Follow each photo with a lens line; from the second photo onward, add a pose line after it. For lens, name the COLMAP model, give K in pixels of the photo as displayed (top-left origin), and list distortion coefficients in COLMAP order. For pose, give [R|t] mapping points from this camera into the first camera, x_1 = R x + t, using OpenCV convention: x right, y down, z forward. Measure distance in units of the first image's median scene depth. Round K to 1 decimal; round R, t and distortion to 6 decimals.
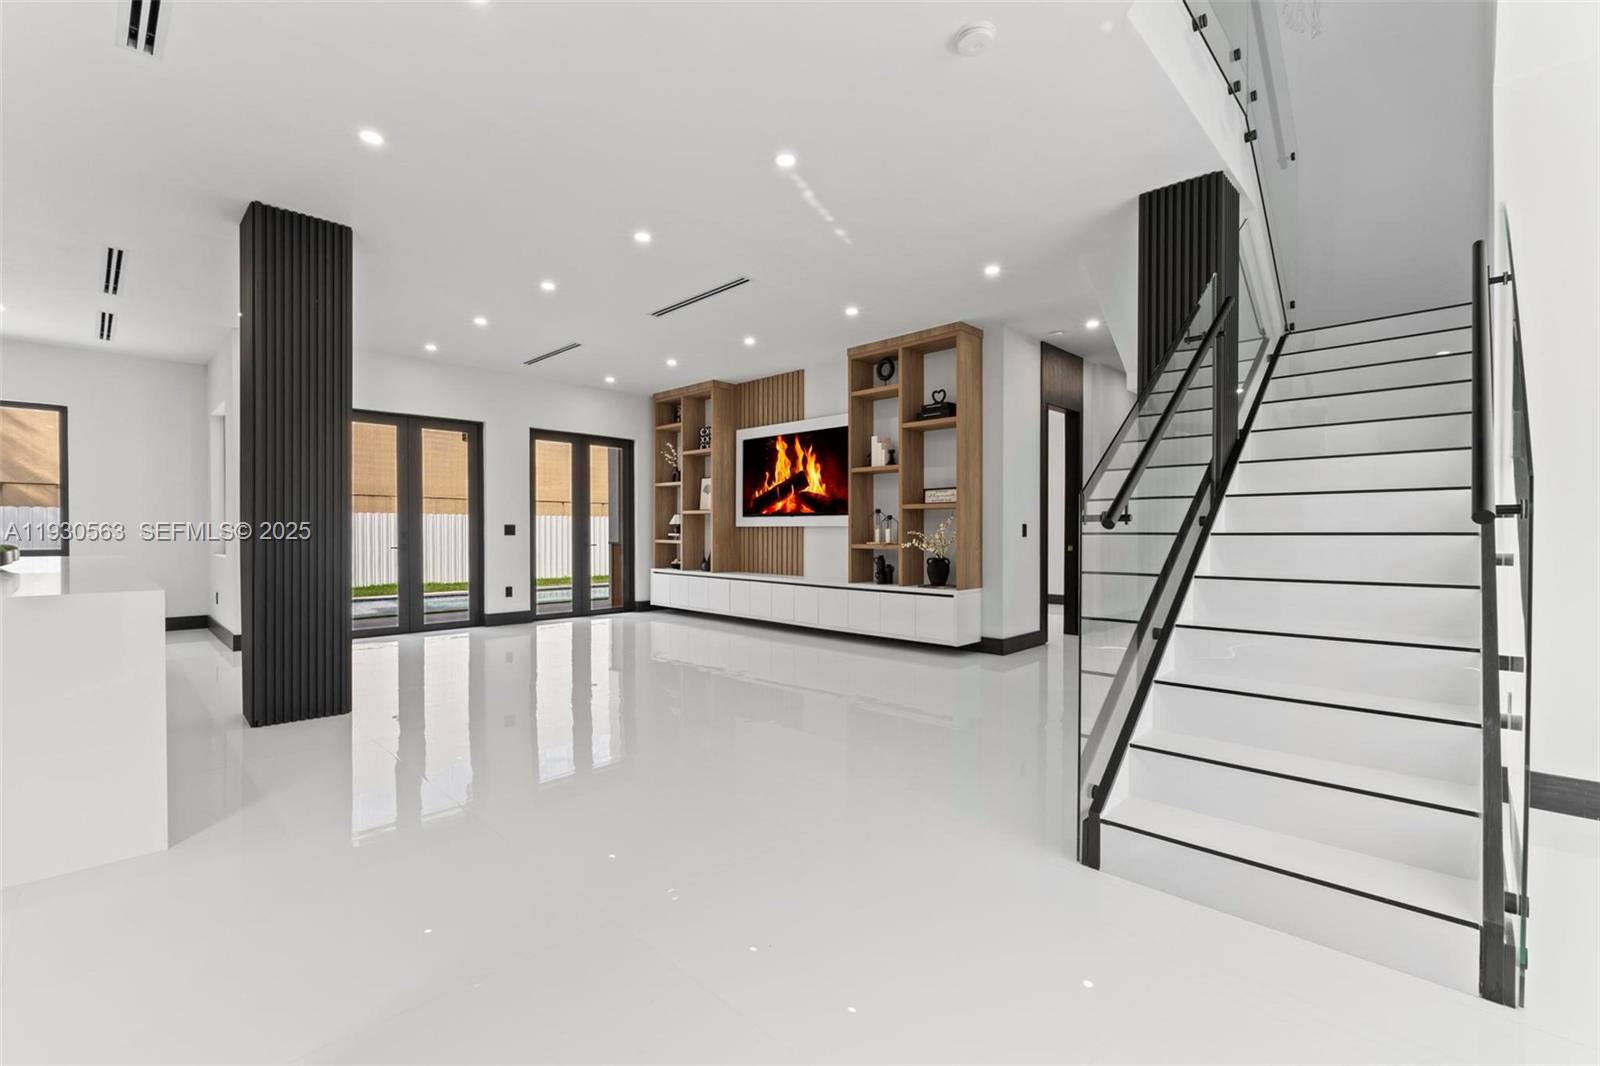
lens RADIAL K [[682.7, 0, 791.8], [0, 682.7, 539.2], [0, 0, 1]] dist [-0.002390, -0.000856]
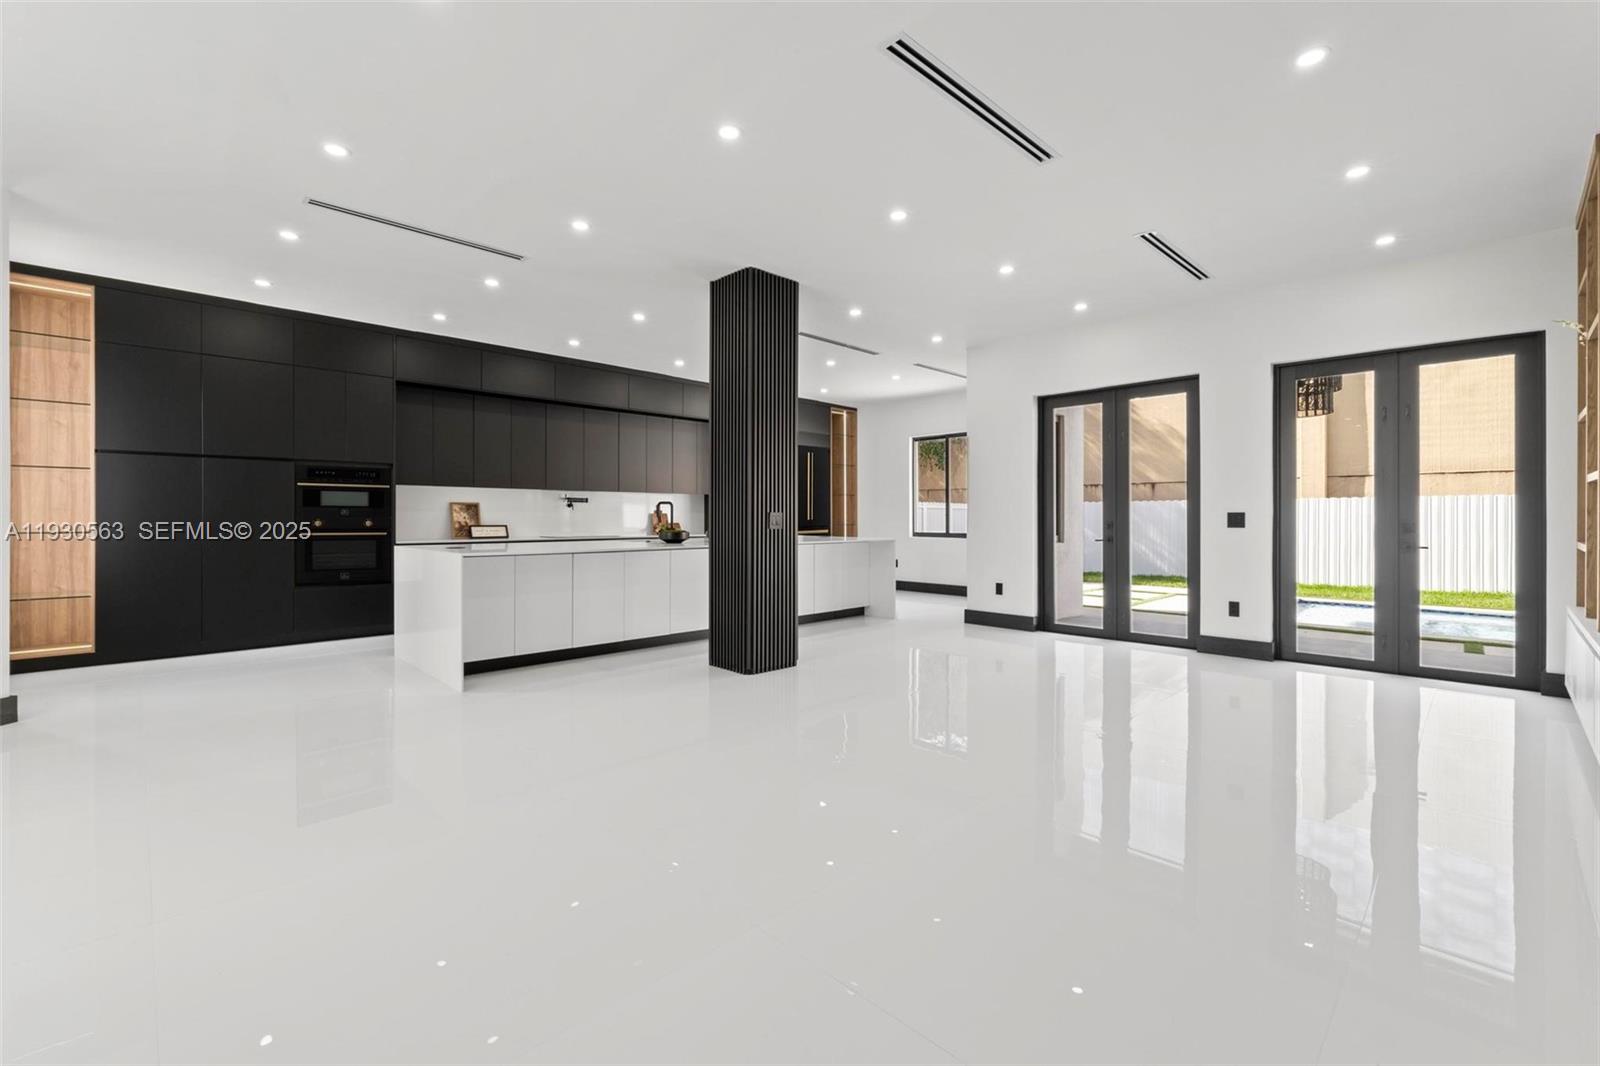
lens RADIAL K [[682.7, 0, 811.6], [0, 682.7, 518.0], [0, 0, 1]] dist [-0.002390, -0.000856]
pose [[-0.010310, 0.000406, -0.999947, 0.287189], [-0.012028, 0.999928, 0.000530, -0.011253], [0.999875, 0.012033, -0.010304, 0.590096]]
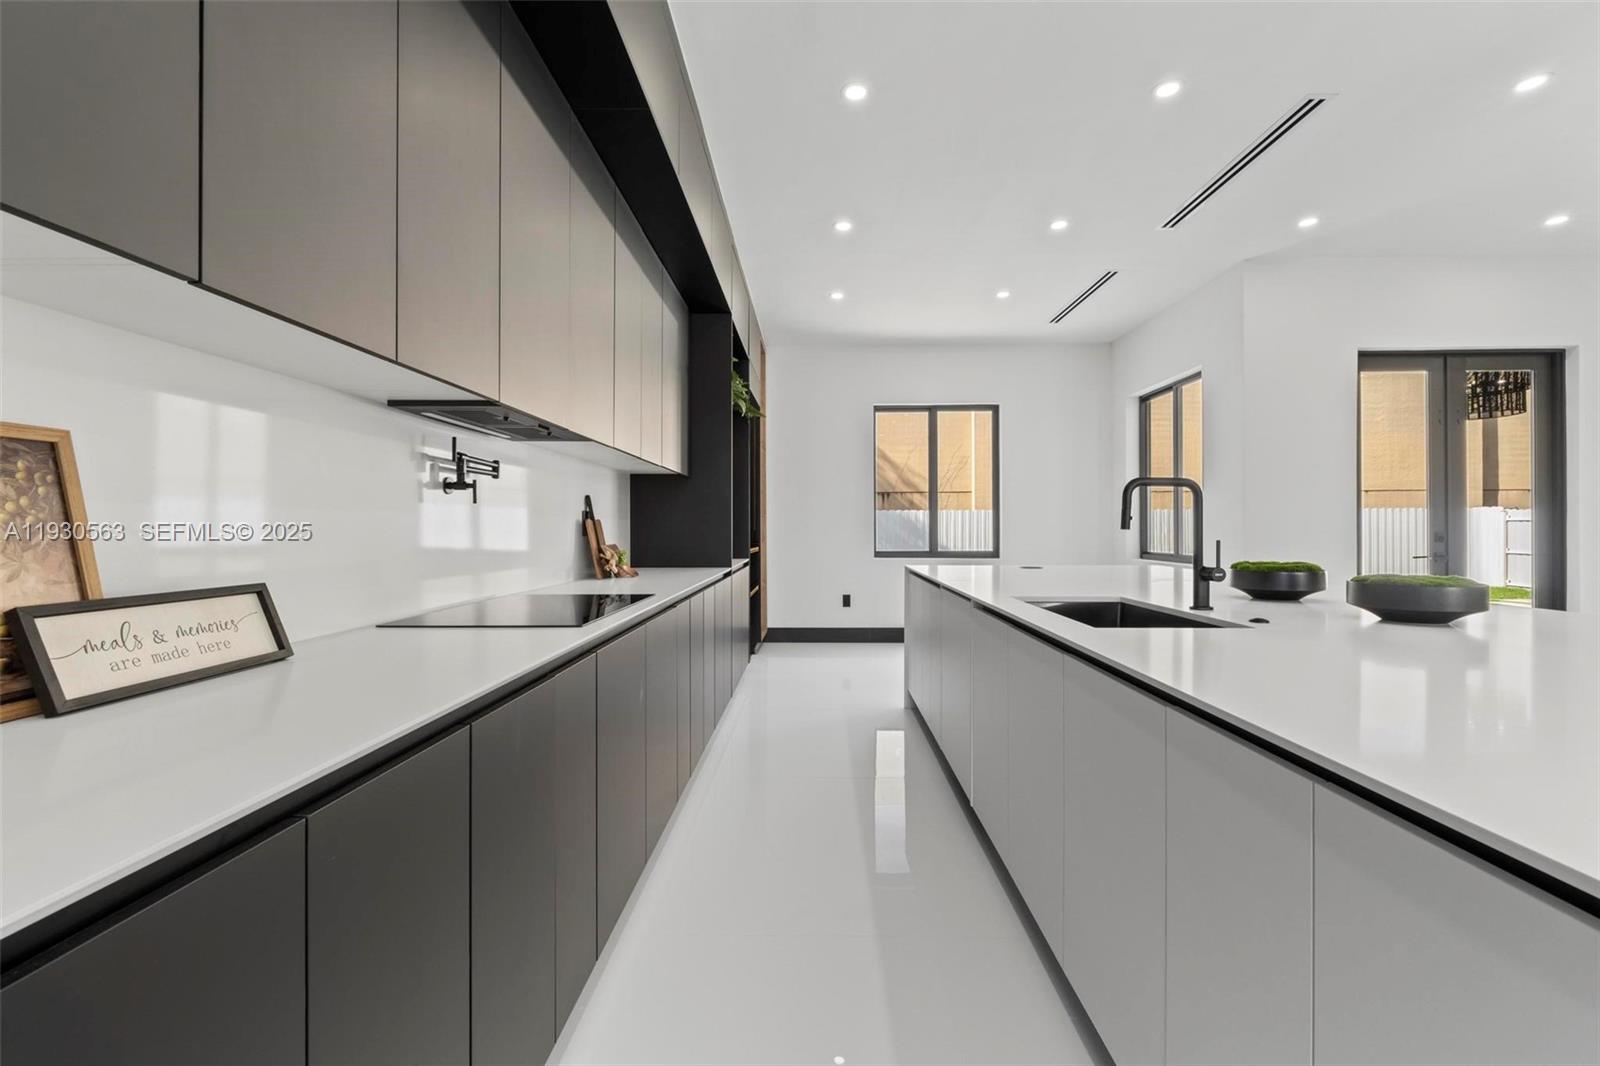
lens RADIAL K [[682.7, 0, 807.7], [0, 682.7, 515.1], [0, 0, 1]] dist [-0.002390, -0.000856]
pose [[0.690063, -0.016462, -0.723562, -0.492543], [-0.005543, 0.999592, -0.028028, -0.007529], [0.723728, 0.023352, 0.689690, 0.118555]]
